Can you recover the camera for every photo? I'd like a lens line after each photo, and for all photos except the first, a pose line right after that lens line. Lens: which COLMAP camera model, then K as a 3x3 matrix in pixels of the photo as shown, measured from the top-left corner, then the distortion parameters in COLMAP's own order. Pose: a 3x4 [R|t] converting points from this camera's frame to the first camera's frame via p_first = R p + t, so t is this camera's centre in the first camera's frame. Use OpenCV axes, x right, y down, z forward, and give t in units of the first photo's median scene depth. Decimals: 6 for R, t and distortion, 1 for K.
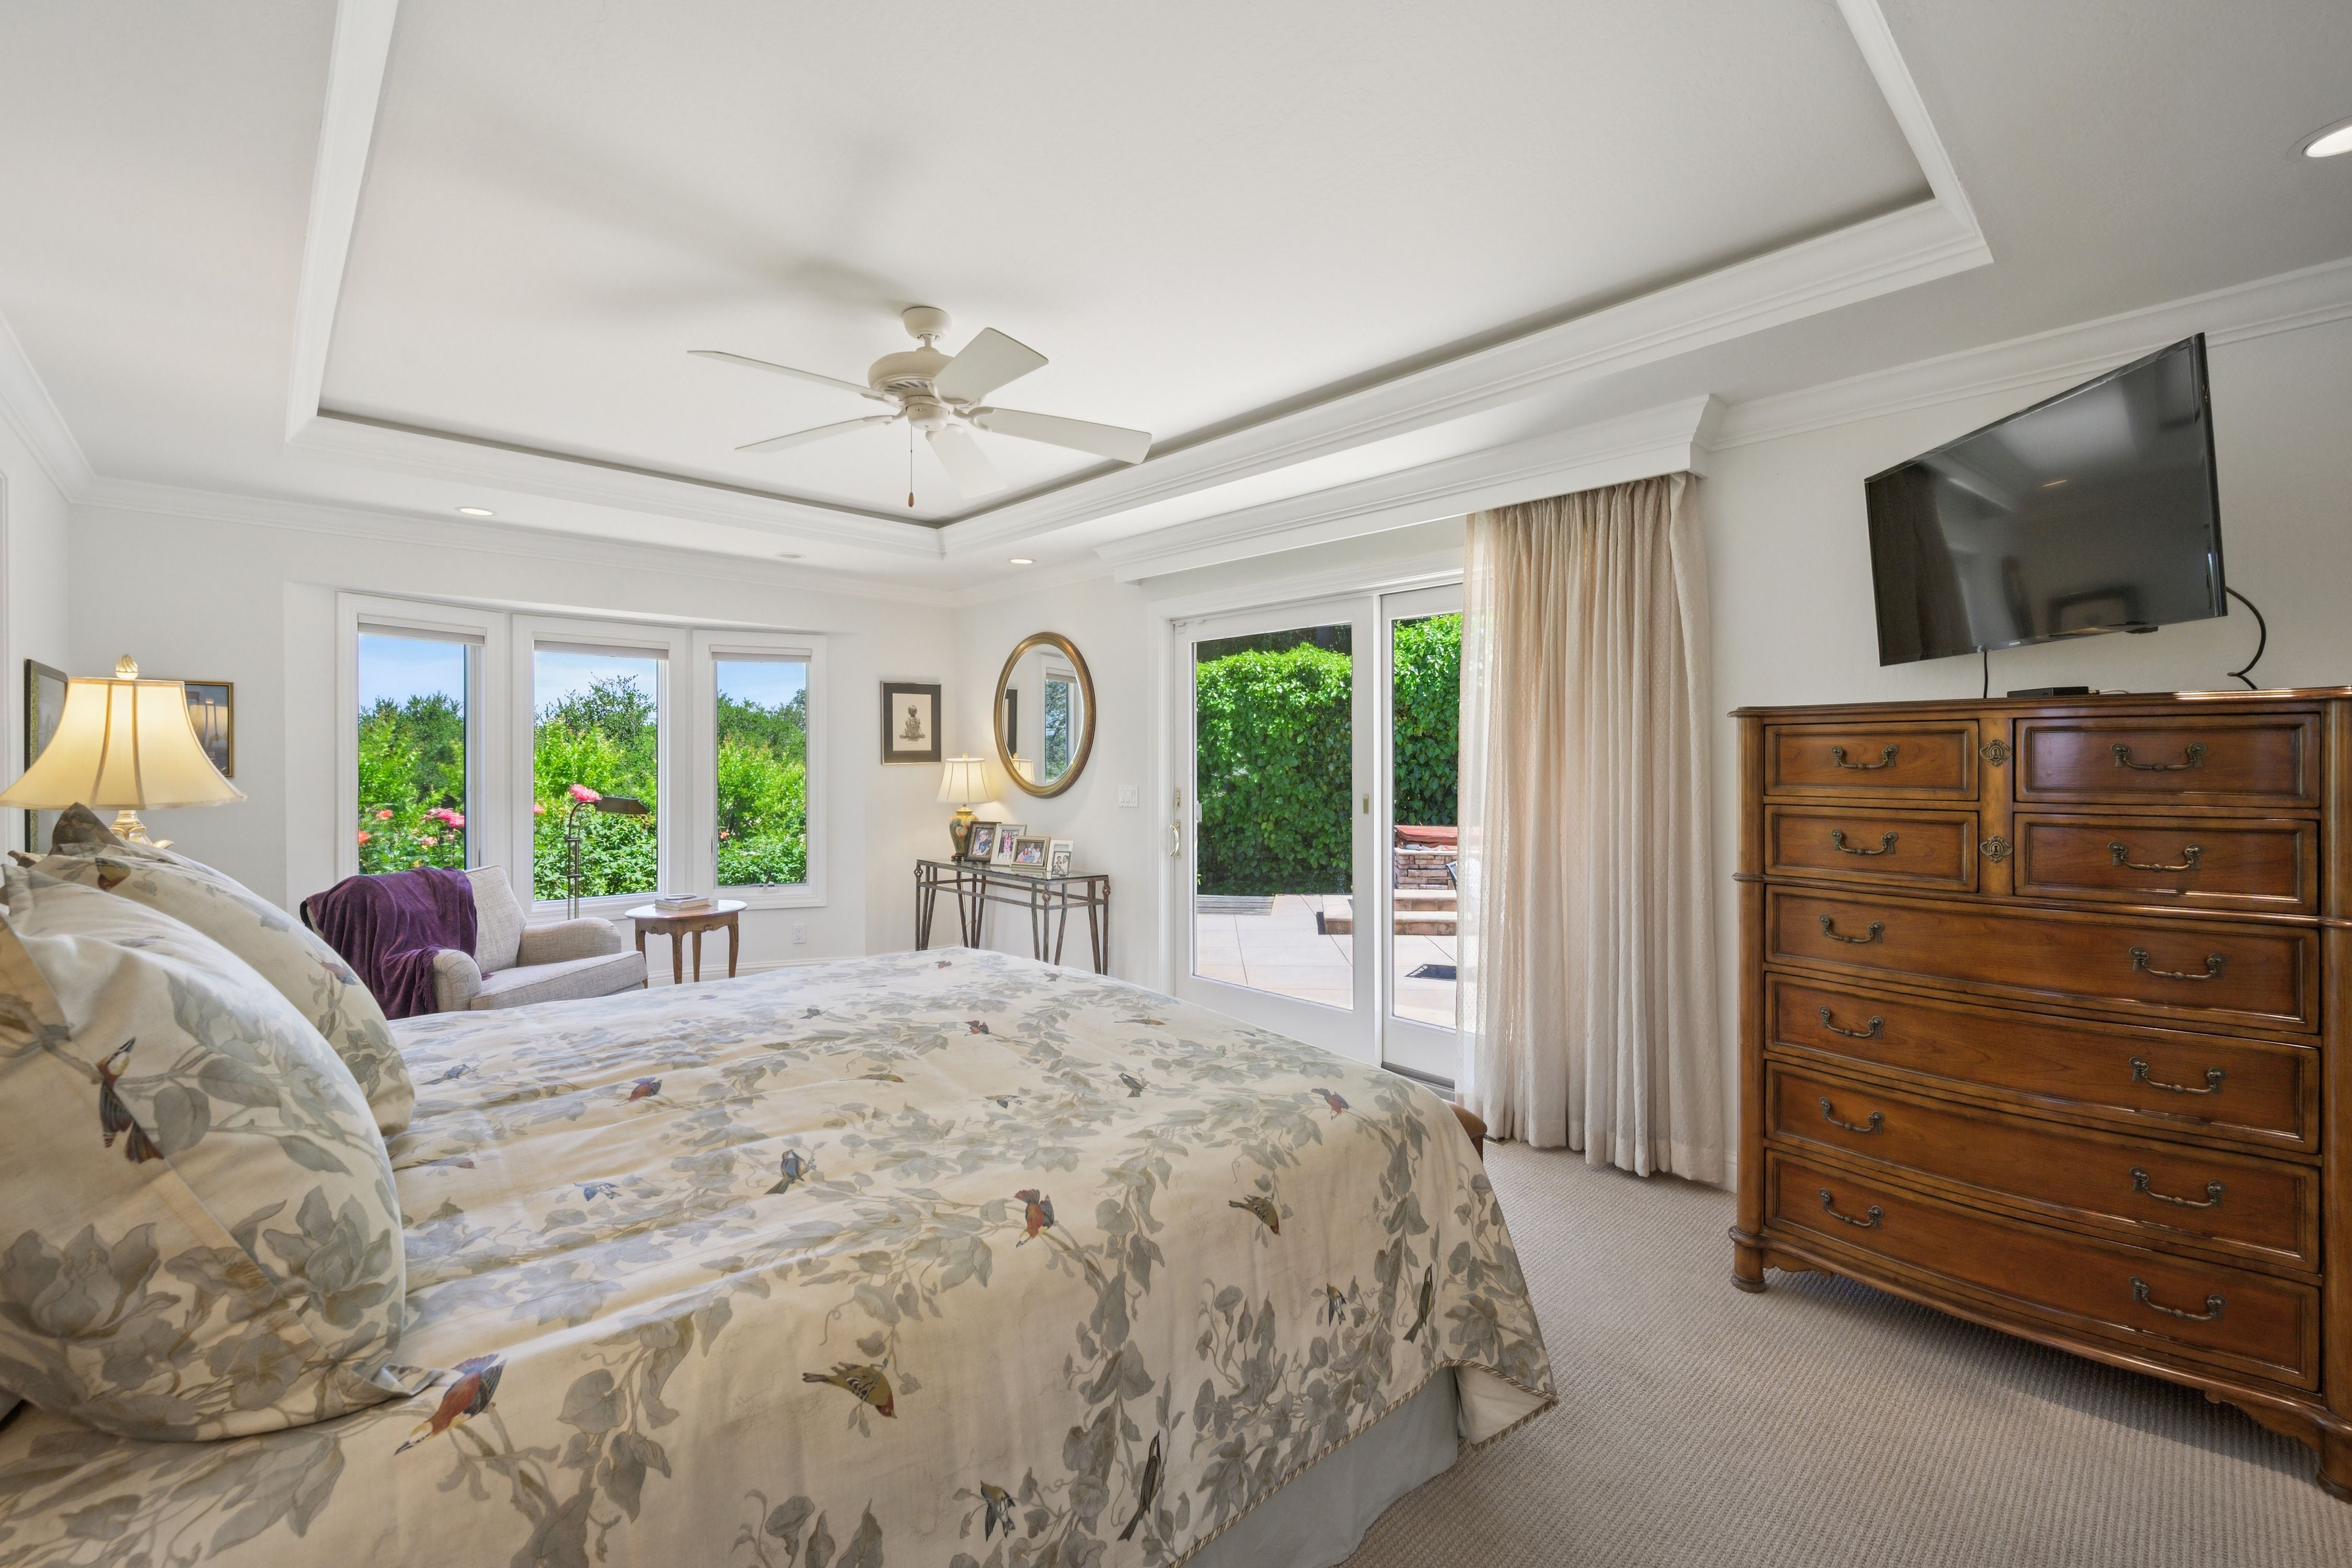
lens RADIAL K [[985.2, 0, 1175.8], [0, 985.2, 763.2], [0, 0, 1]] dist [-0.004029, -0.000437]
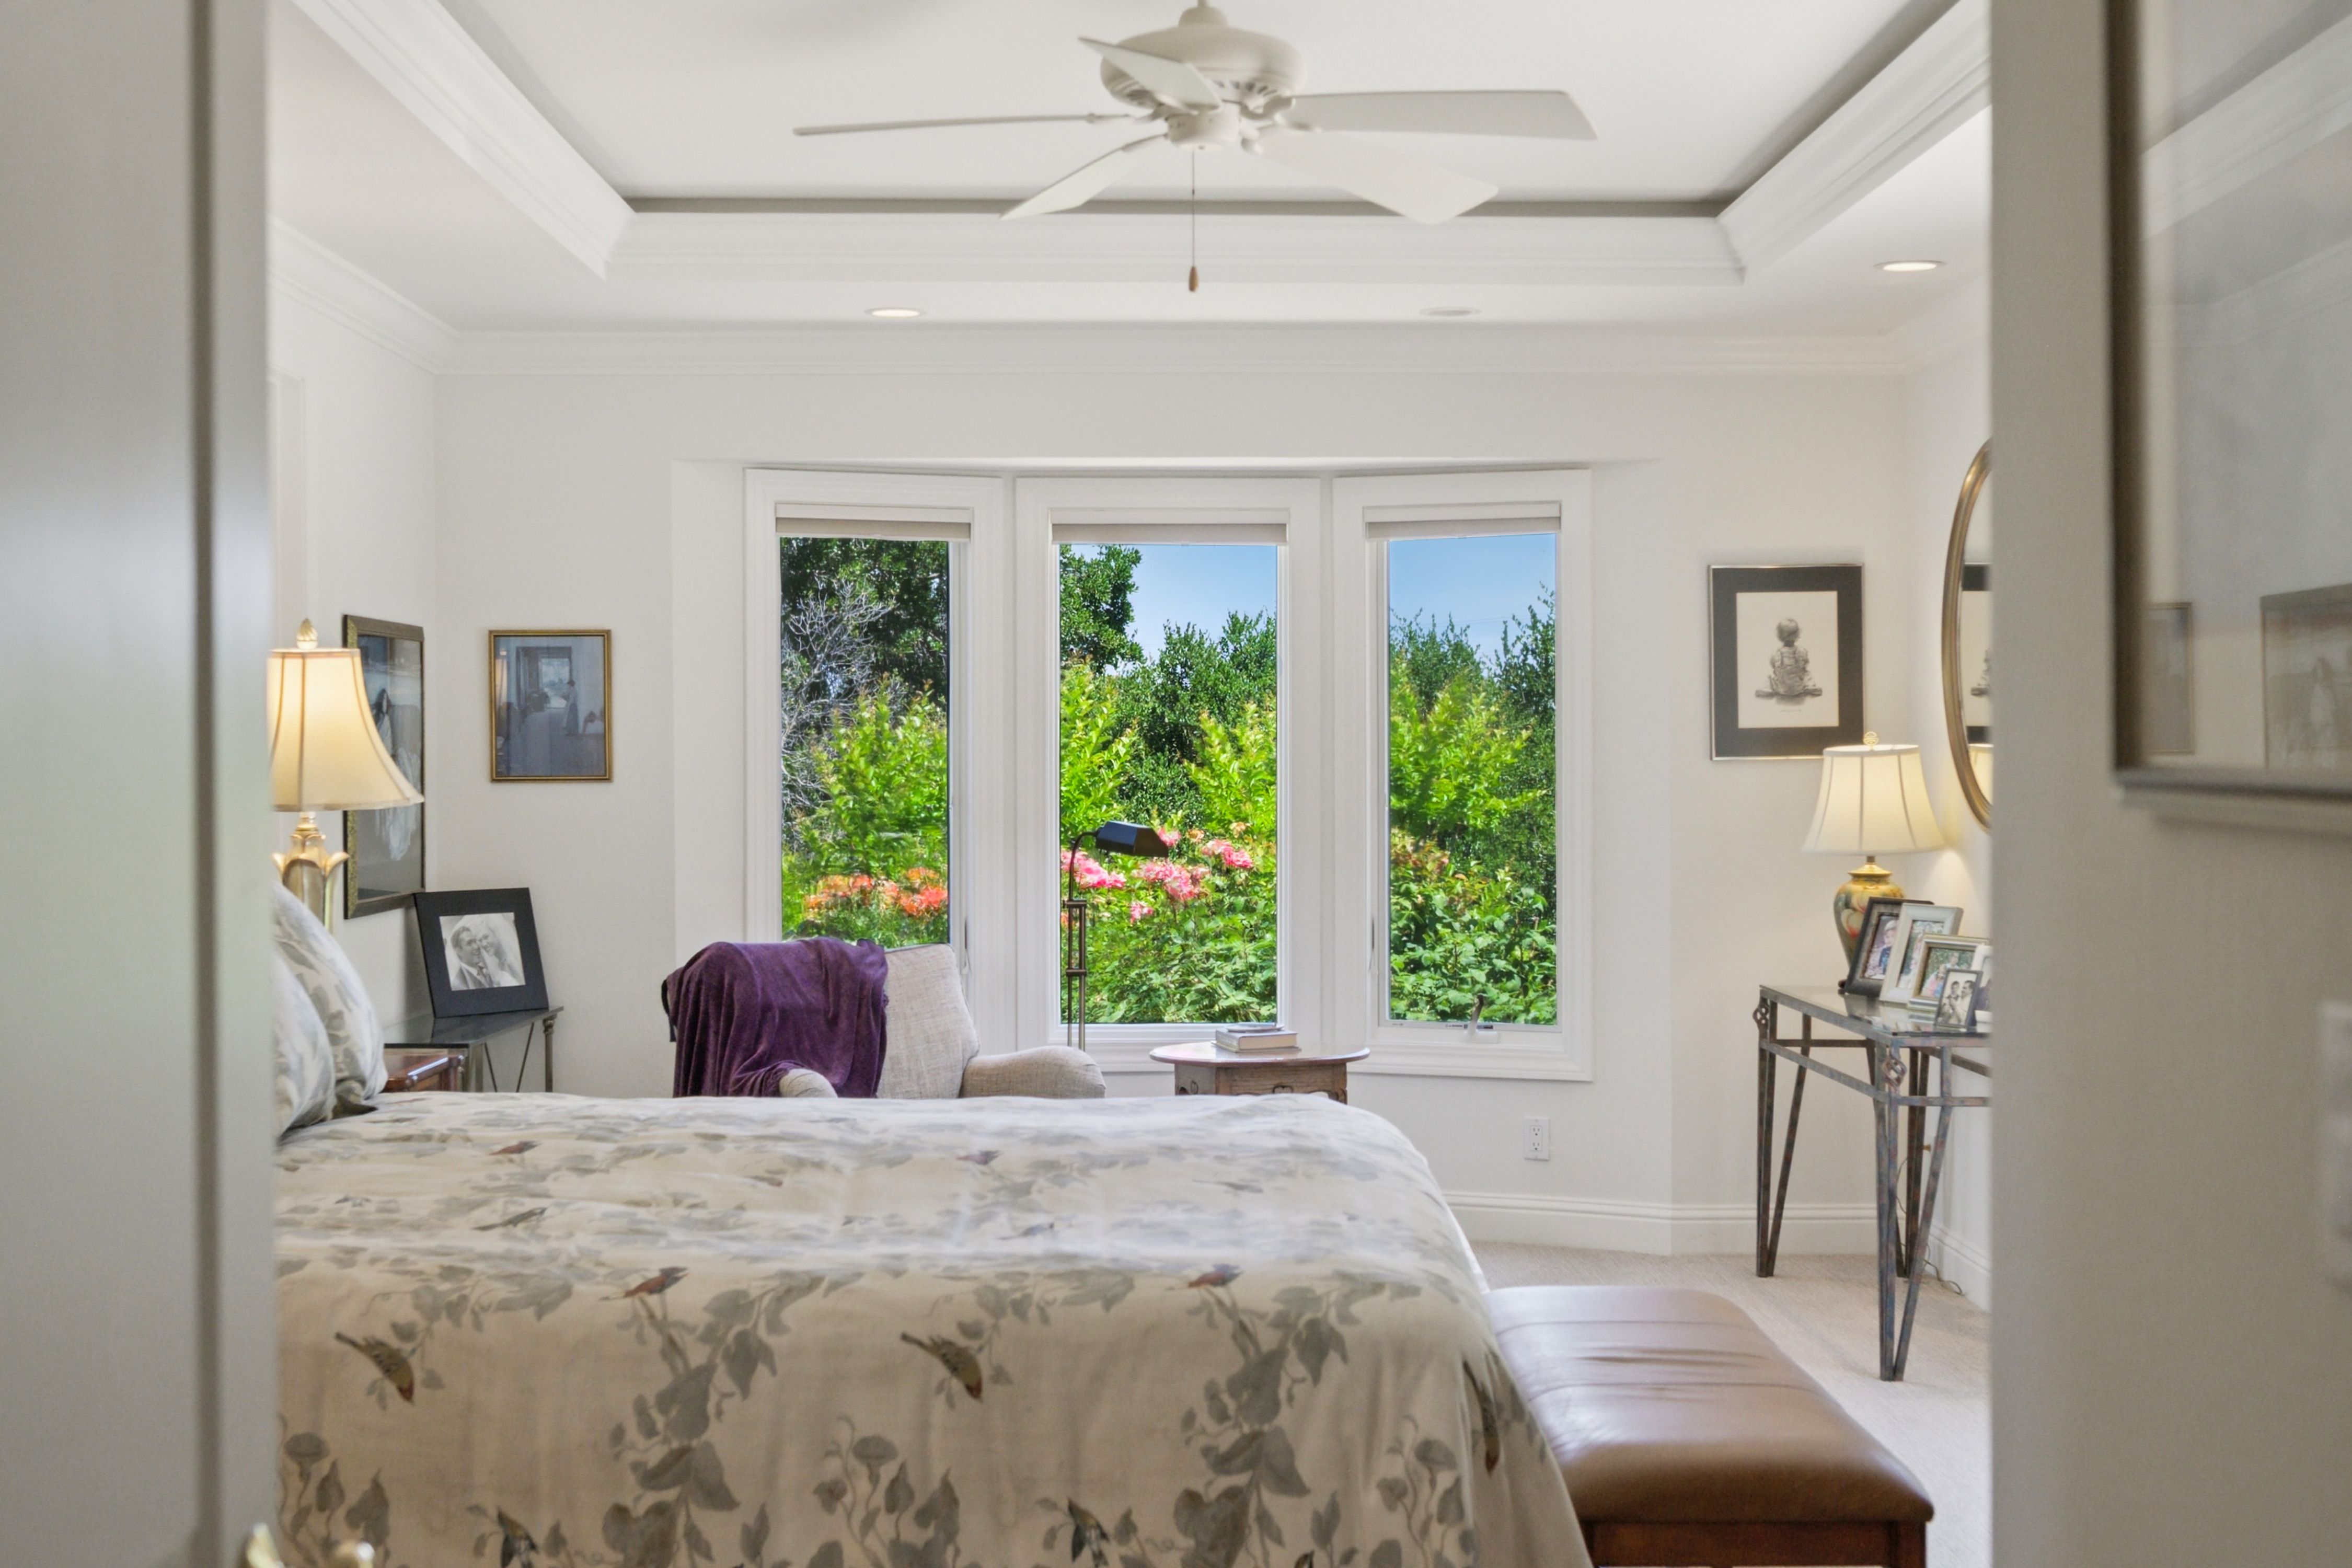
lens RADIAL K [[3035.2, 0, 1180.1], [0, 3035.2, 774.0], [0, 0, 1]] dist [-0.020197, -0.006416]
pose [[0.742091, 0.000724, -0.670298, 1.662027], [0.000964, 0.999997, 0.002147, 0.016724], [0.670298, -0.002239, 0.742089, -0.531913]]
